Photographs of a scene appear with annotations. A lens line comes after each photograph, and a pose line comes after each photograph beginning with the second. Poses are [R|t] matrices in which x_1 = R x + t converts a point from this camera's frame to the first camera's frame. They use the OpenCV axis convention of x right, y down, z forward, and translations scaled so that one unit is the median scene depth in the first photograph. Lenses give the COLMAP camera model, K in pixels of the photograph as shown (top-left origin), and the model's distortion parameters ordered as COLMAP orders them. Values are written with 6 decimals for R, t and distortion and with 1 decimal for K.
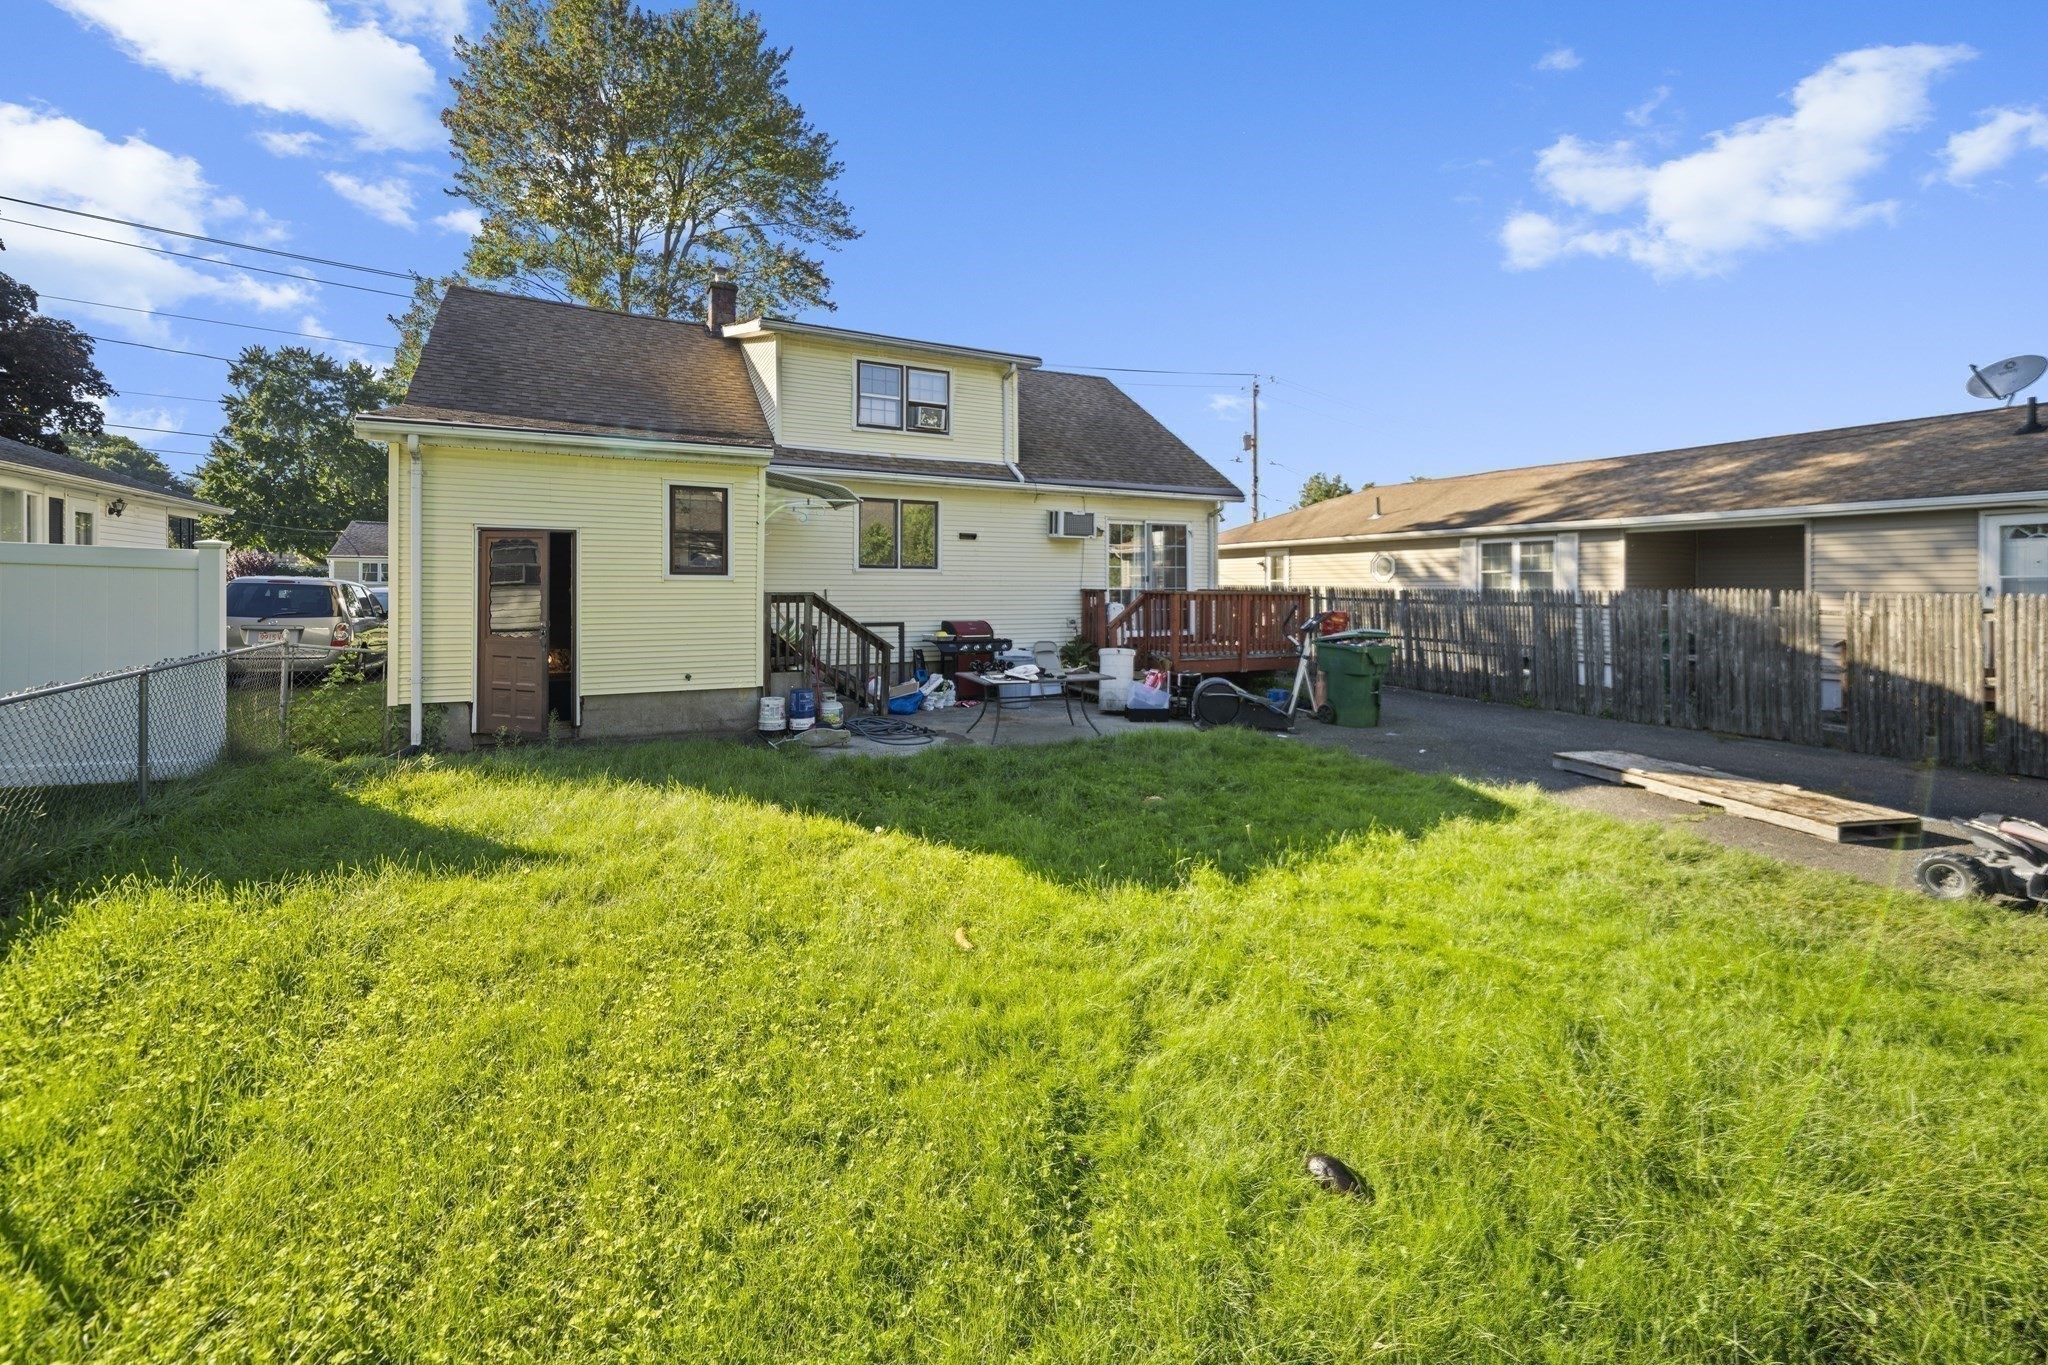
lens RADIAL K [[849.2, 0, 1021.8], [0, 849.2, 591.4], [0, 0, 1]] dist [0.000455, -0.000079]
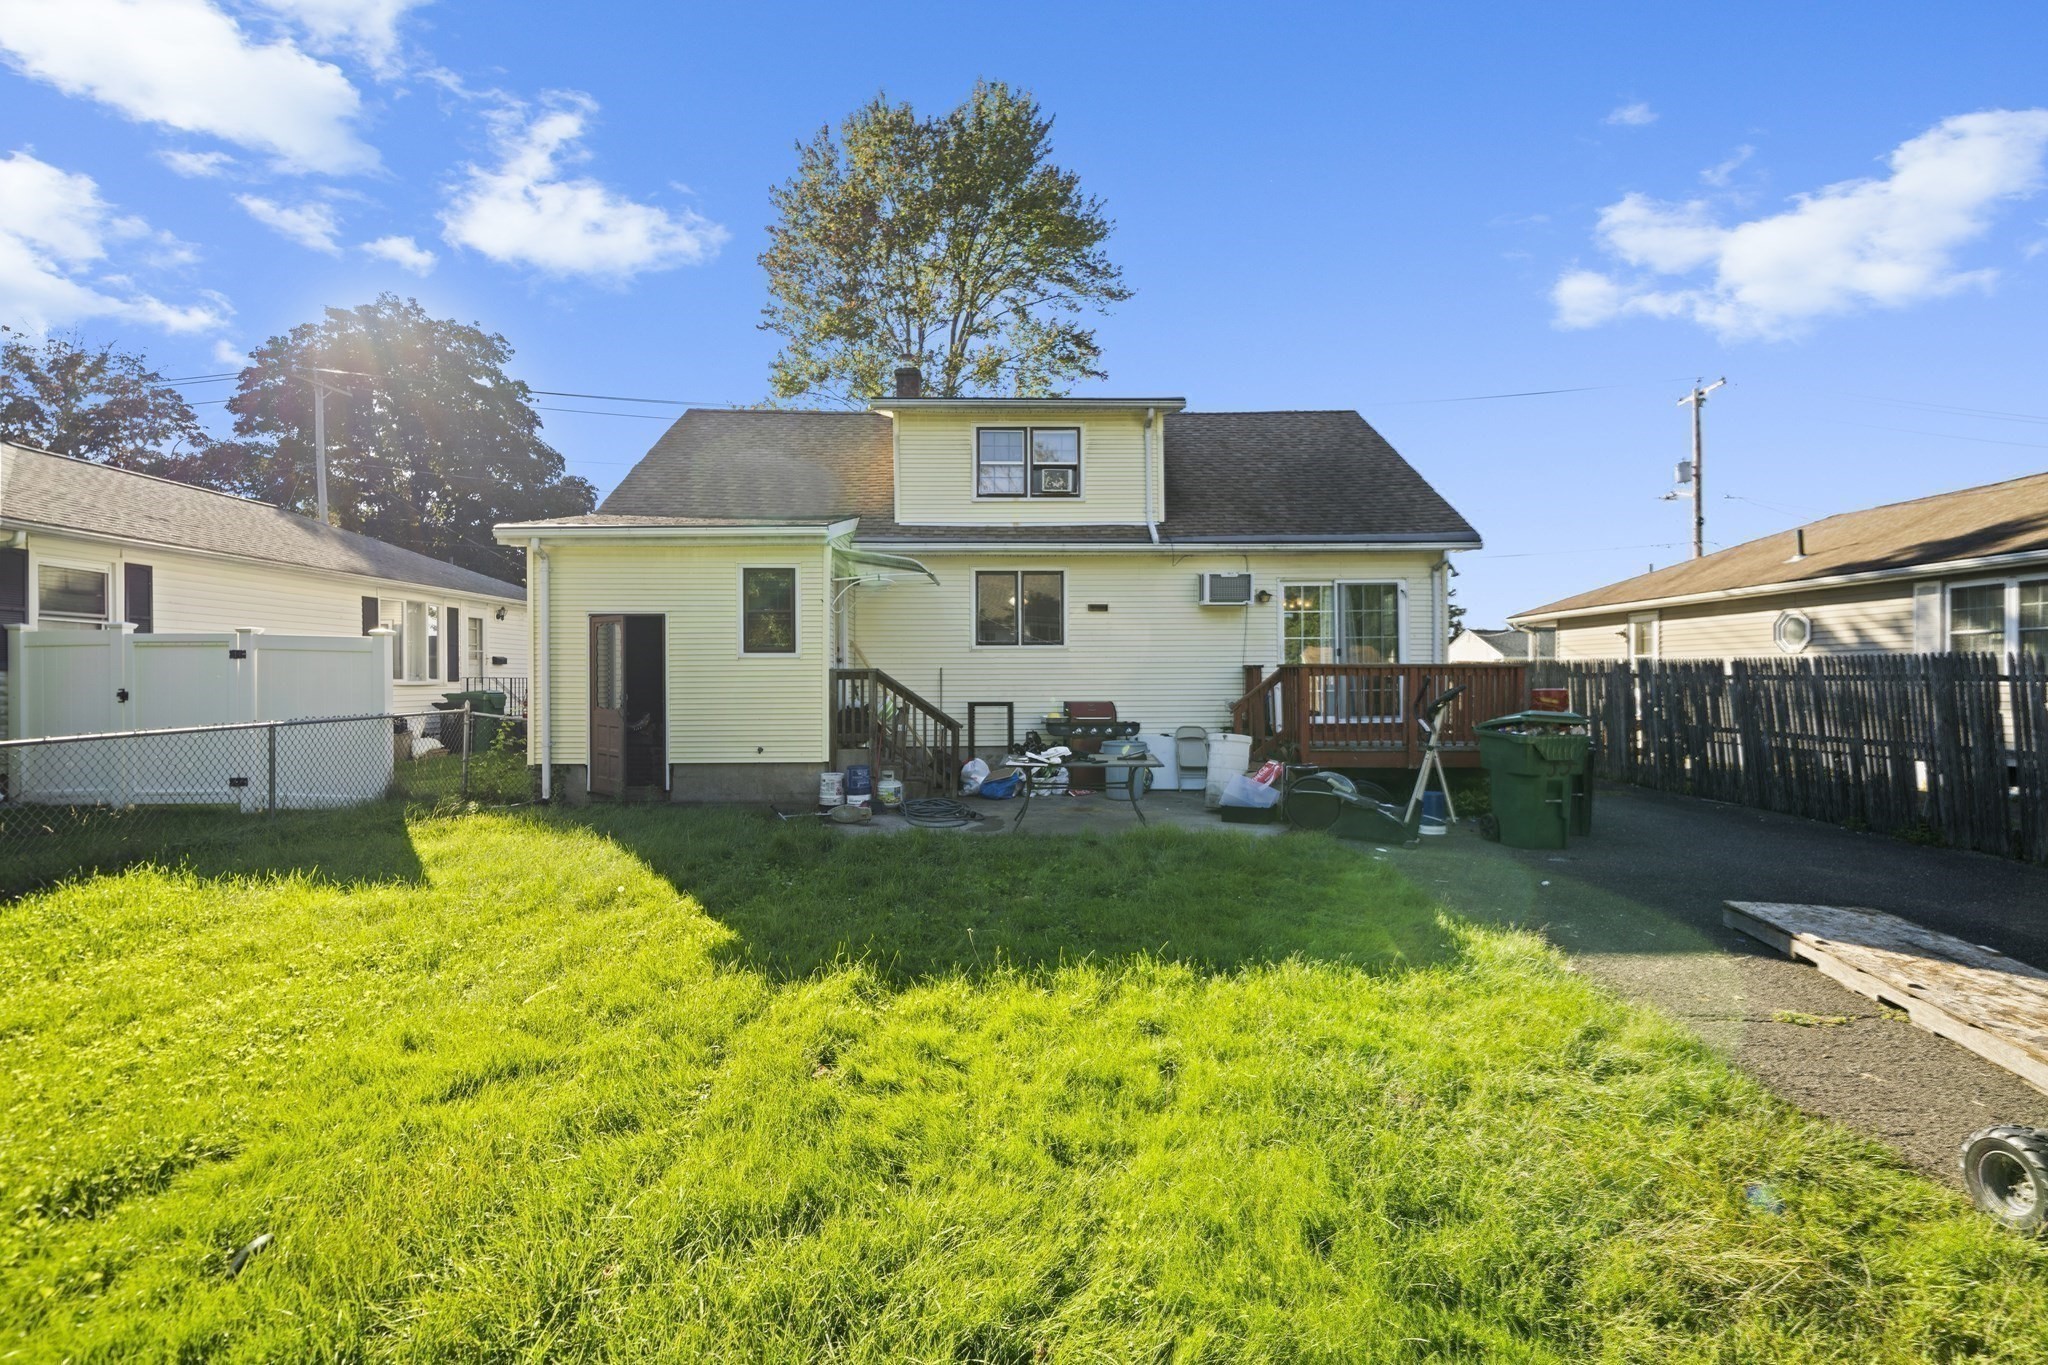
lens RADIAL K [[917.4, 0, 1024.0], [0, 917.4, 682.5], [0, 0, 1]] dist [-0.002584, -0.000665]
pose [[0.895221, -0.005921, -0.445583, 0.291104], [0.005289, 0.999982, -0.002662, 0.015963], [0.445591, 0.000027, 0.895237, 0.094289]]
